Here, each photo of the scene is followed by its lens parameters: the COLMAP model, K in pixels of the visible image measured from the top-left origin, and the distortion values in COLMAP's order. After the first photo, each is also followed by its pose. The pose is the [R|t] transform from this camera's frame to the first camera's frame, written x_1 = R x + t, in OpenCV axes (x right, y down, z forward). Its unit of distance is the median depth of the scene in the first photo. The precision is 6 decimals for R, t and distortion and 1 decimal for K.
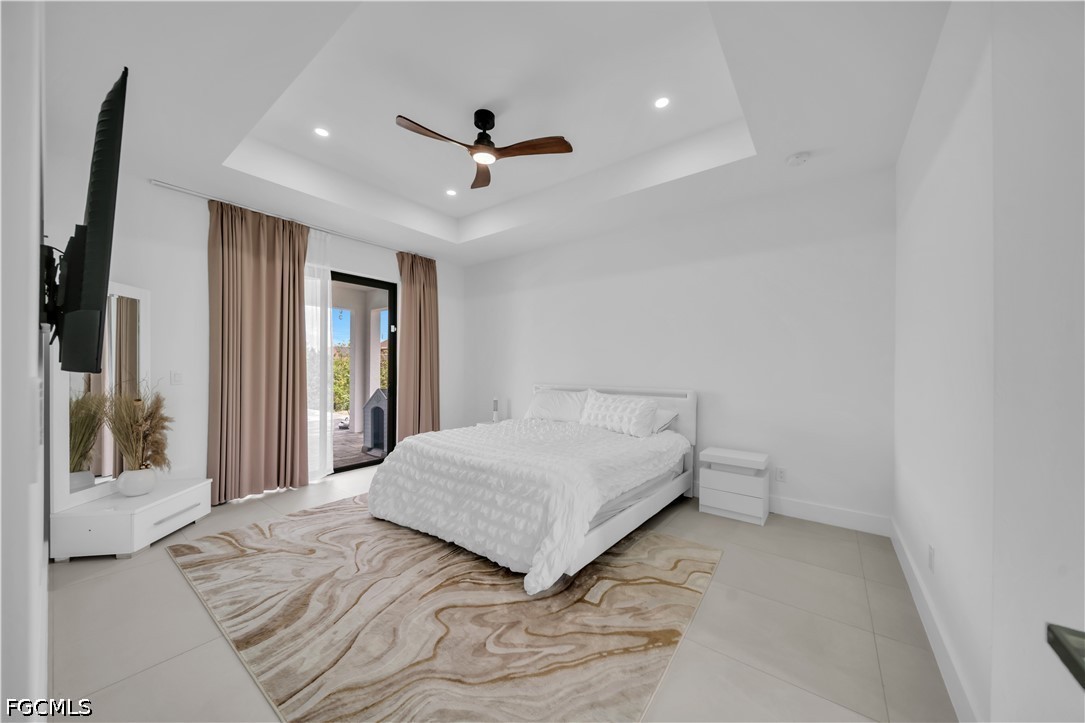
lens RADIAL K [[370.8, 0, 542.6], [0, 370.8, 367.9], [0, 0, 1]] dist [-0.000197, -0.000076]
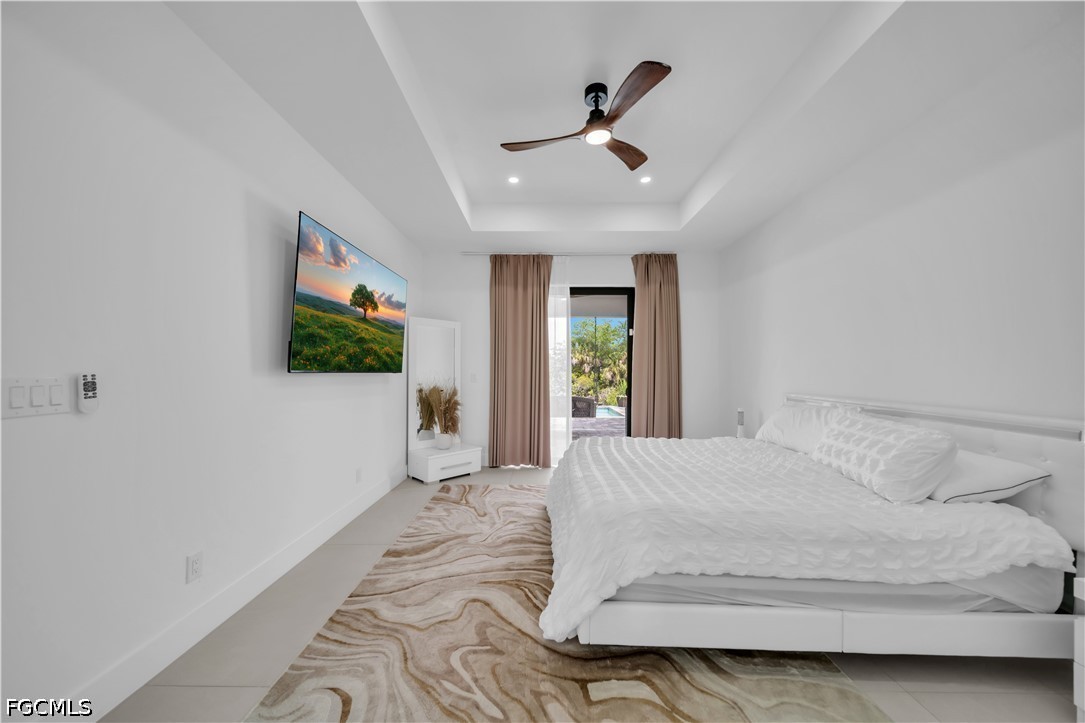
lens RADIAL K [[372.8, 0, 543.9], [0, 372.8, 366.5], [0, 0, 1]] dist [-0.003572, -0.000244]
pose [[0.608108, -0.010965, -0.793779, 0.455451], [0.001074, 0.999915, -0.012990, 0.002842], [0.793854, 0.007047, 0.608068, 0.335705]]
